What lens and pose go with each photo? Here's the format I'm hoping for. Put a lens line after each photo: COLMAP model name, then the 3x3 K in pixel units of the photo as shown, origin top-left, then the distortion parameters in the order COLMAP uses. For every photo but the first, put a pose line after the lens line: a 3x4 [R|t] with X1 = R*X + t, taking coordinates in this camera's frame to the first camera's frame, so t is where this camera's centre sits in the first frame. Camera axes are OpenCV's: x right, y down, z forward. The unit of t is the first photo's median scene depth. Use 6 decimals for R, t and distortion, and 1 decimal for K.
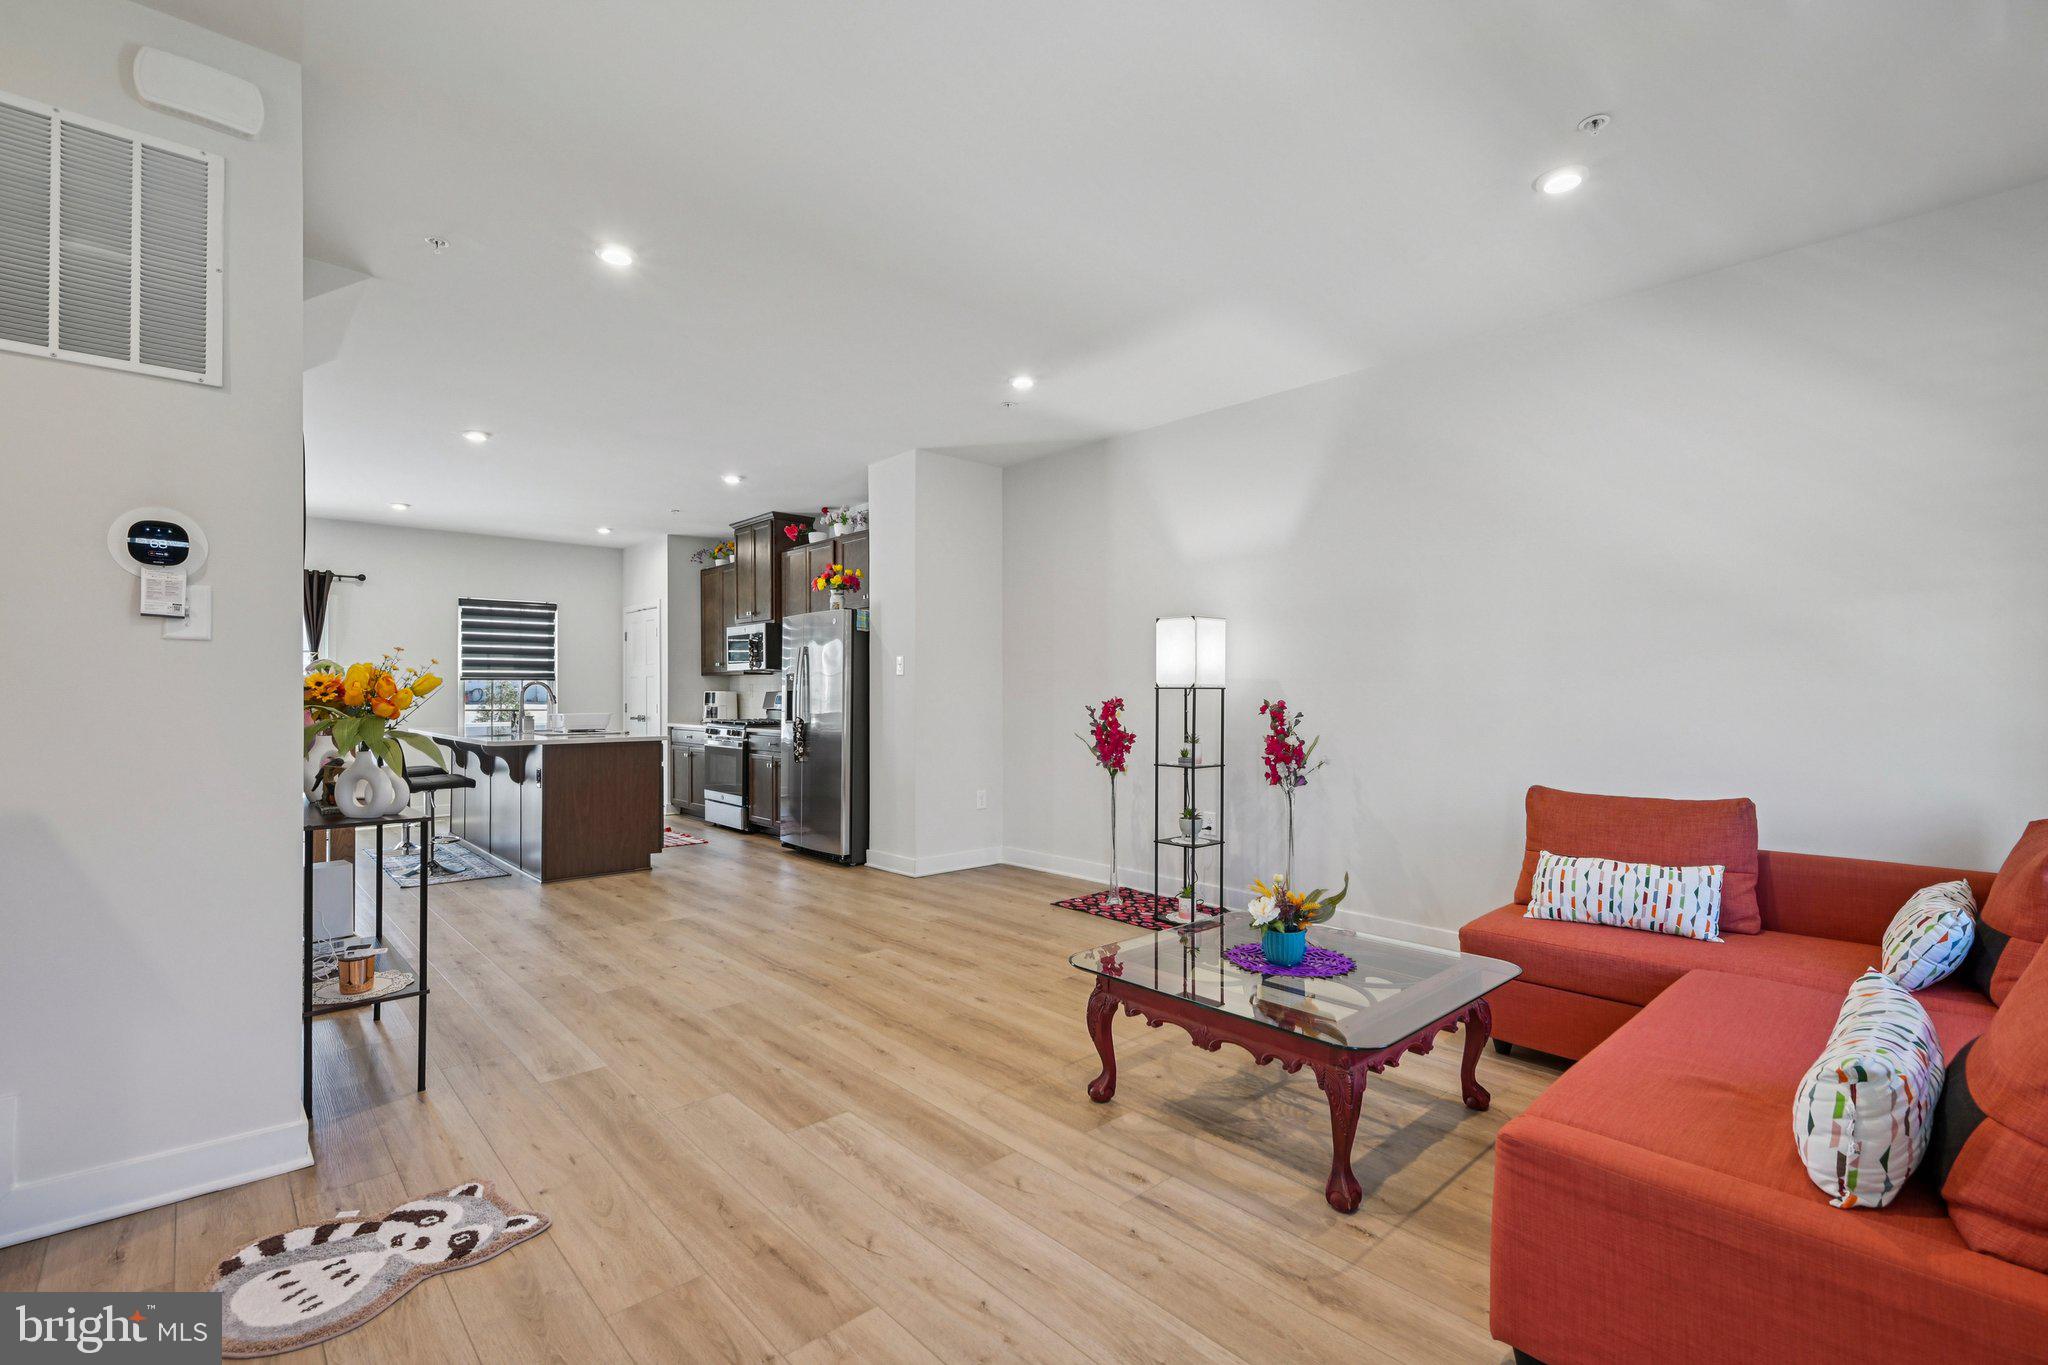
lens RADIAL K [[911.3, 0, 1025.5], [0, 911.3, 693.5], [0, 0, 1]] dist [0.000755, 0.000241]
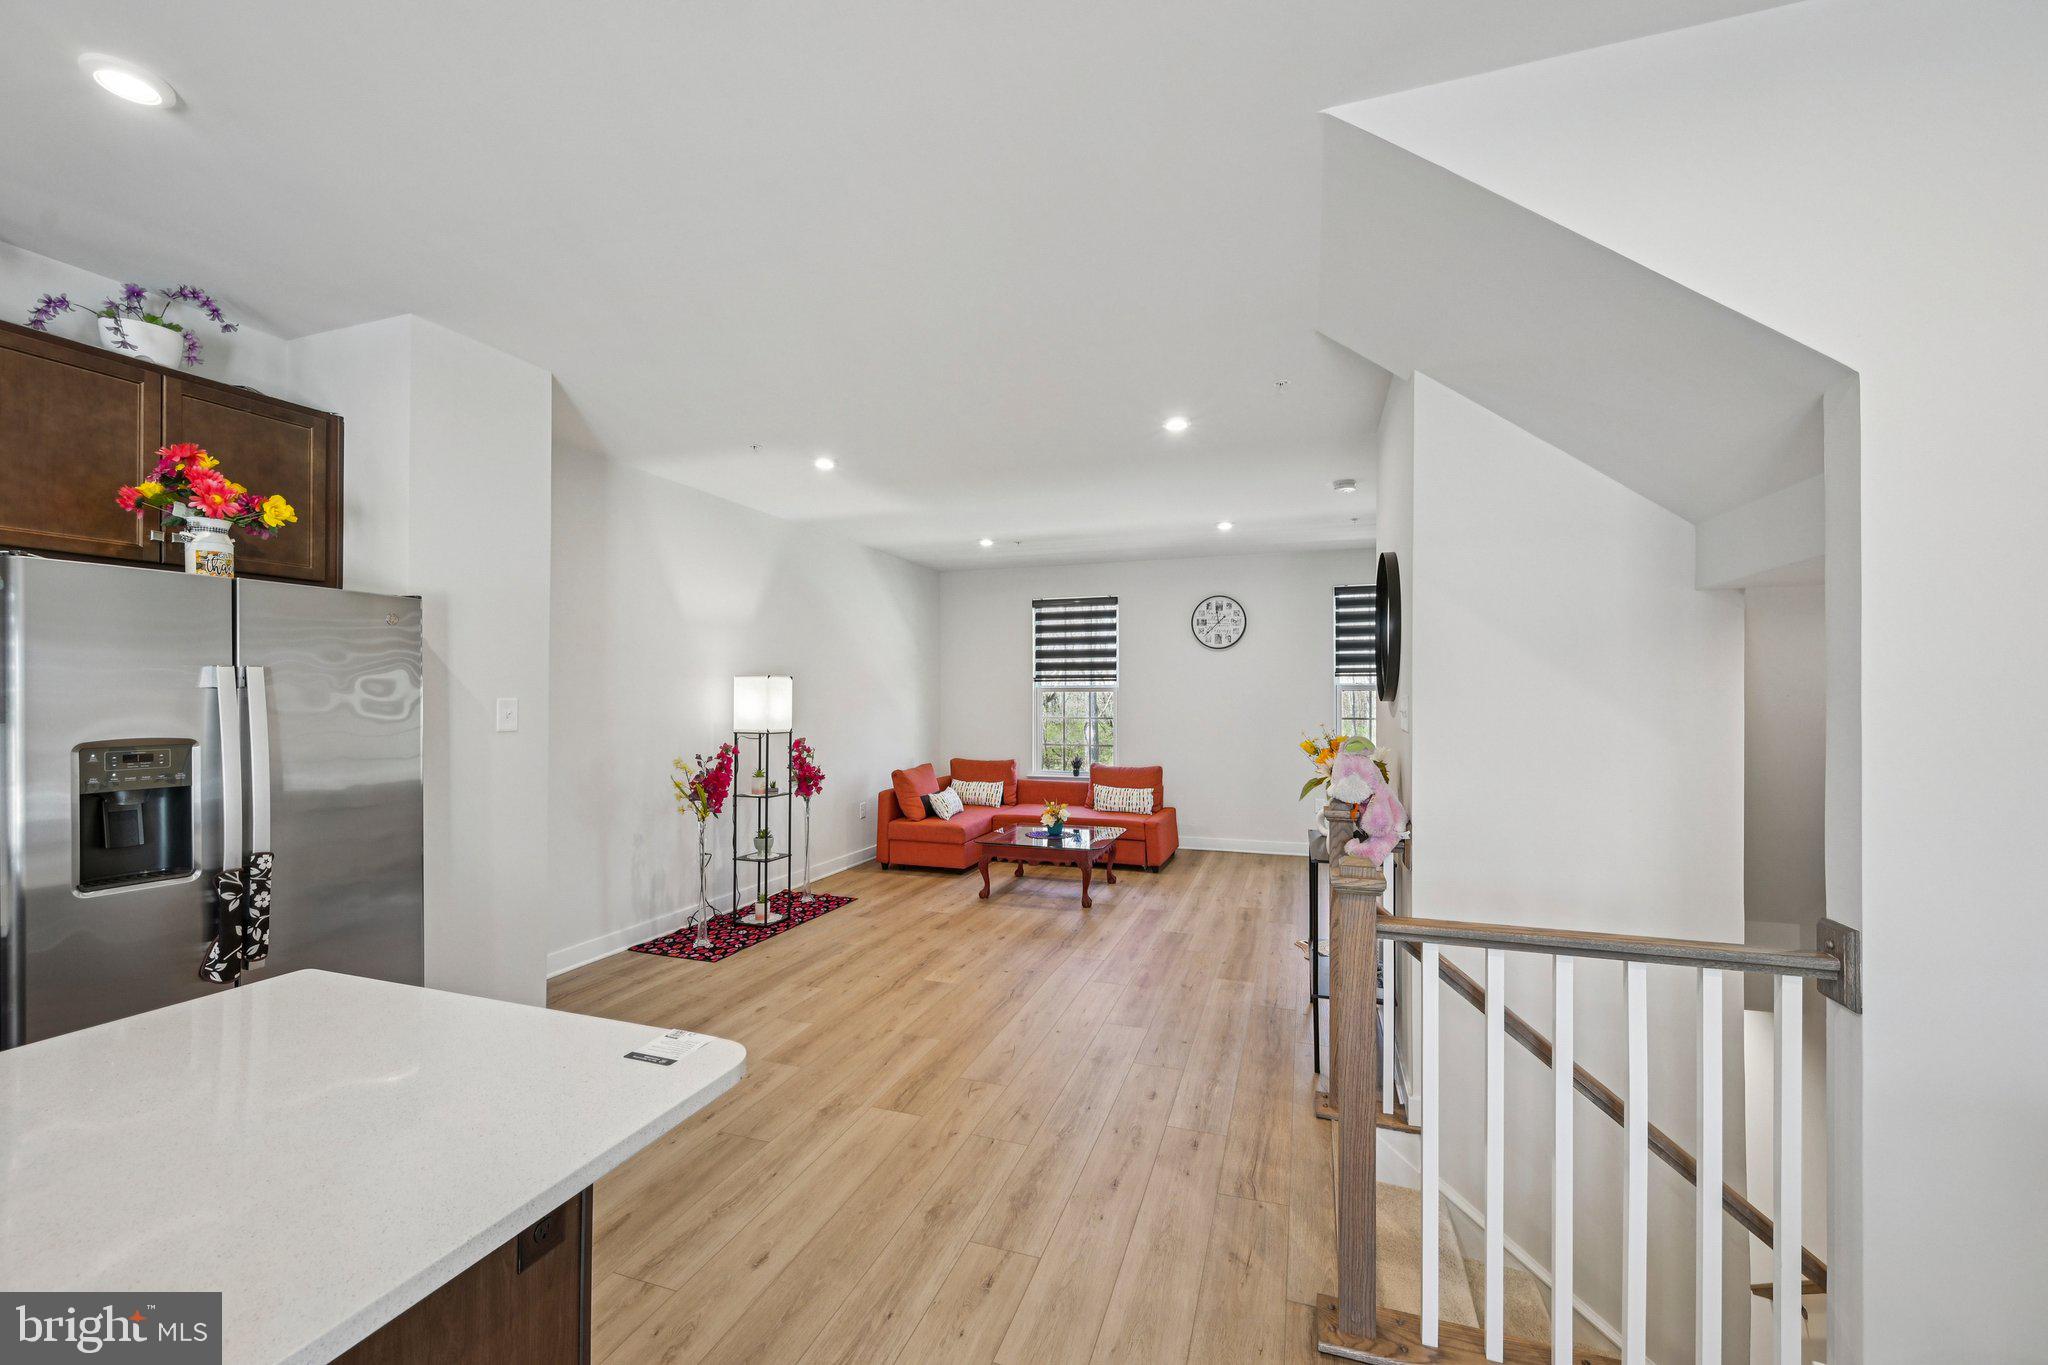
lens RADIAL K [[818.4, 0, 1023.0], [0, 818.4, 692.1], [0, 0, 1]] dist [0.000313, 0.000248]
pose [[-0.474277, 0.004280, 0.880365, -0.633594], [-0.002712, 0.999976, -0.006323, -0.035898], [-0.880372, -0.005387, -0.474254, 0.800440]]
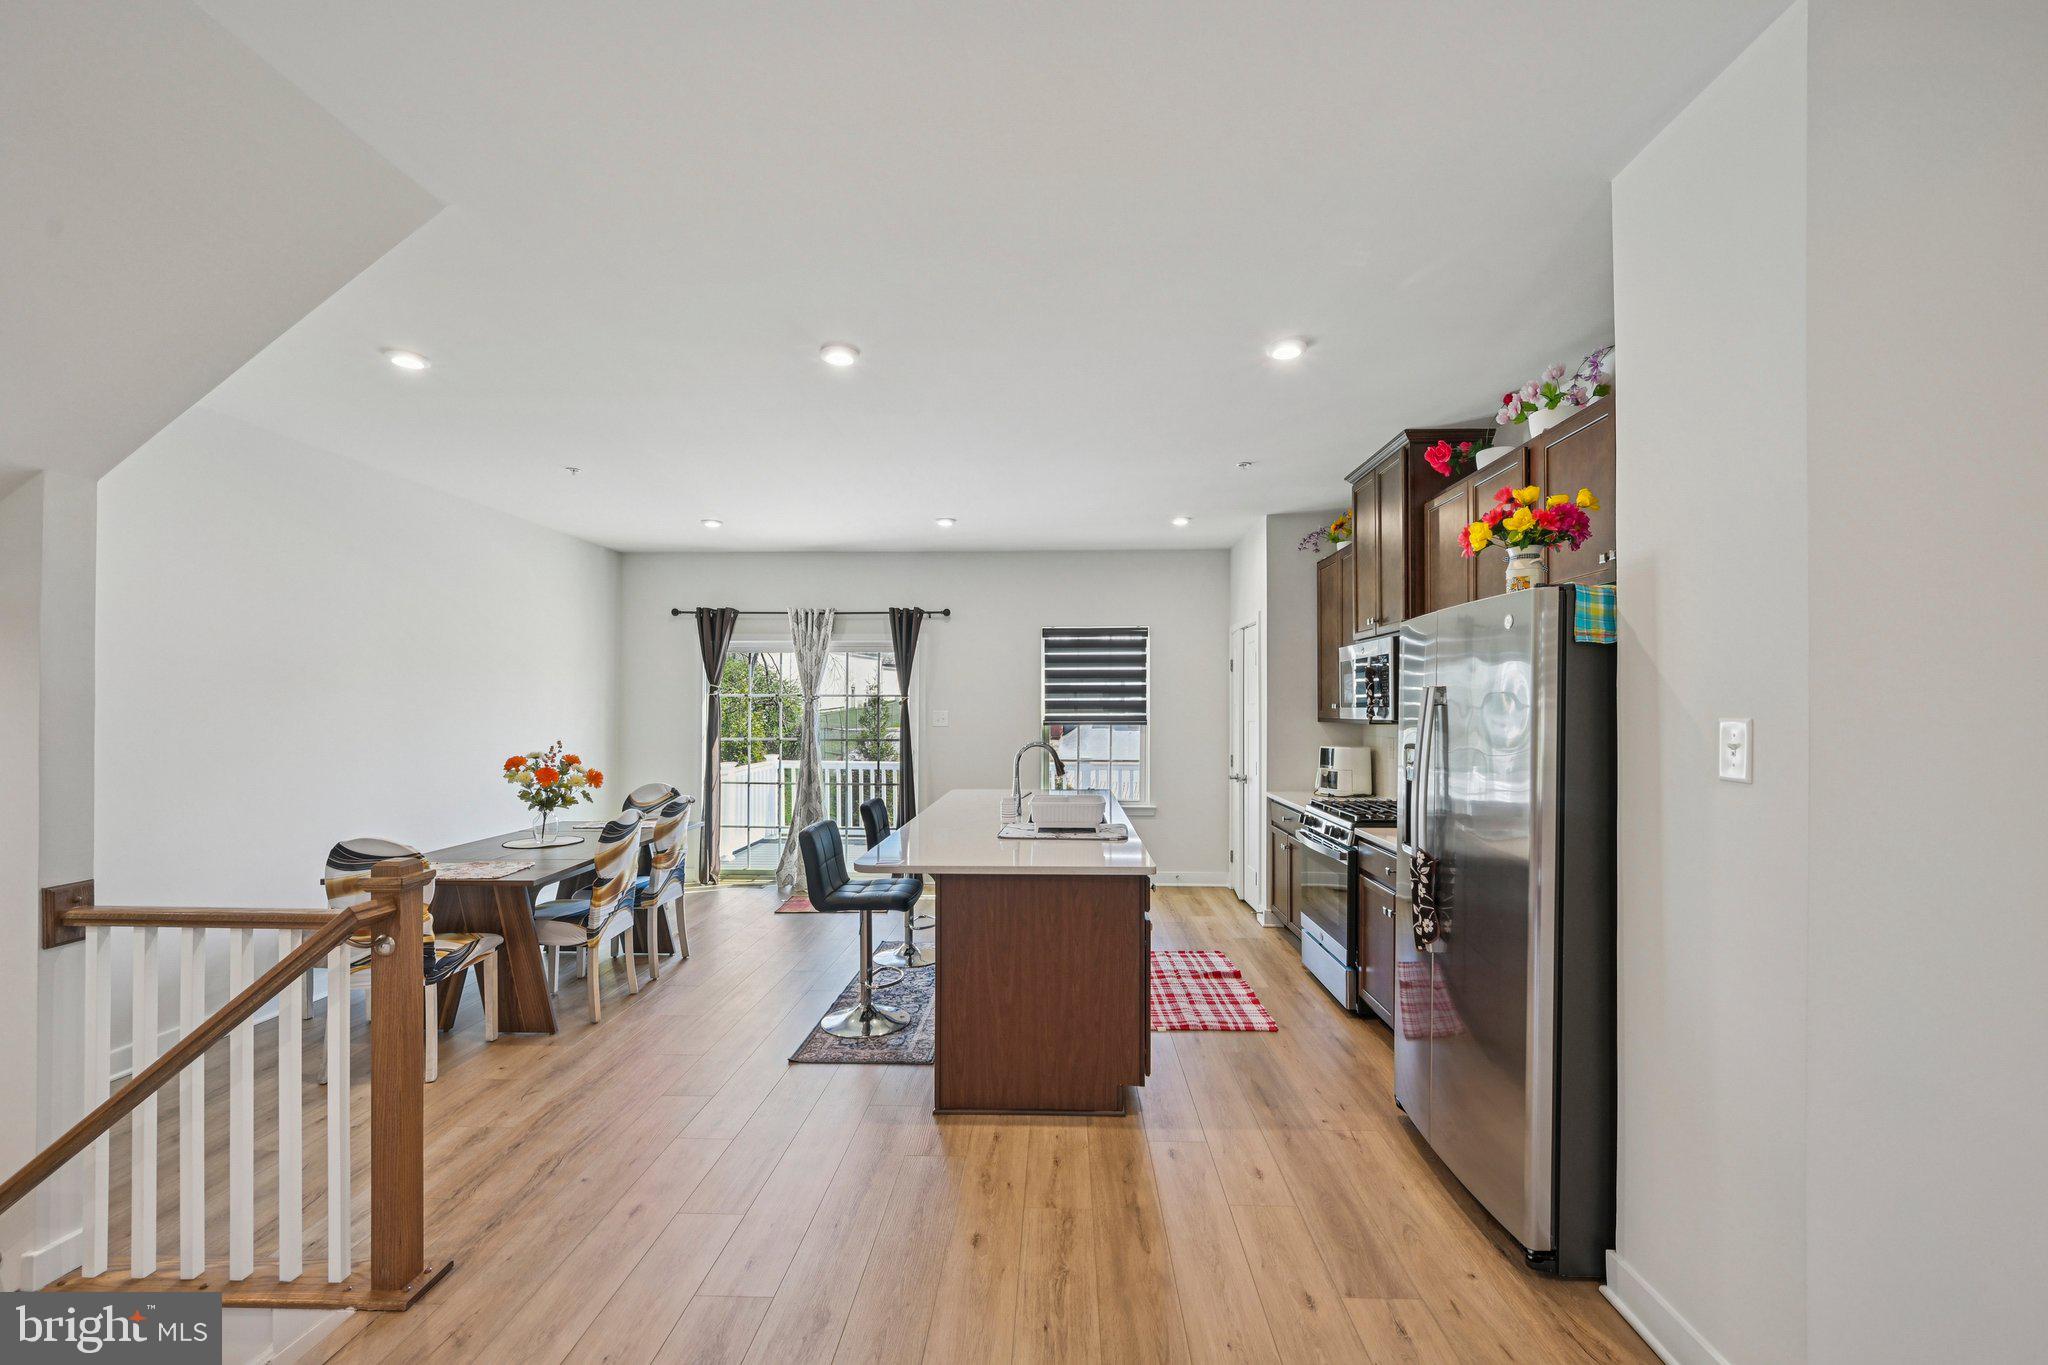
lens RADIAL K [[853.5, 0, 1032.9], [0, 853.5, 705.7], [0, 0, 1]] dist [-0.001010, -0.000100]
pose [[0.713694, -0.001952, -0.700455, -0.087769], [-0.000055, 0.999996, -0.002843, -0.037409], [0.700458, 0.002068, 0.713691, 0.525980]]
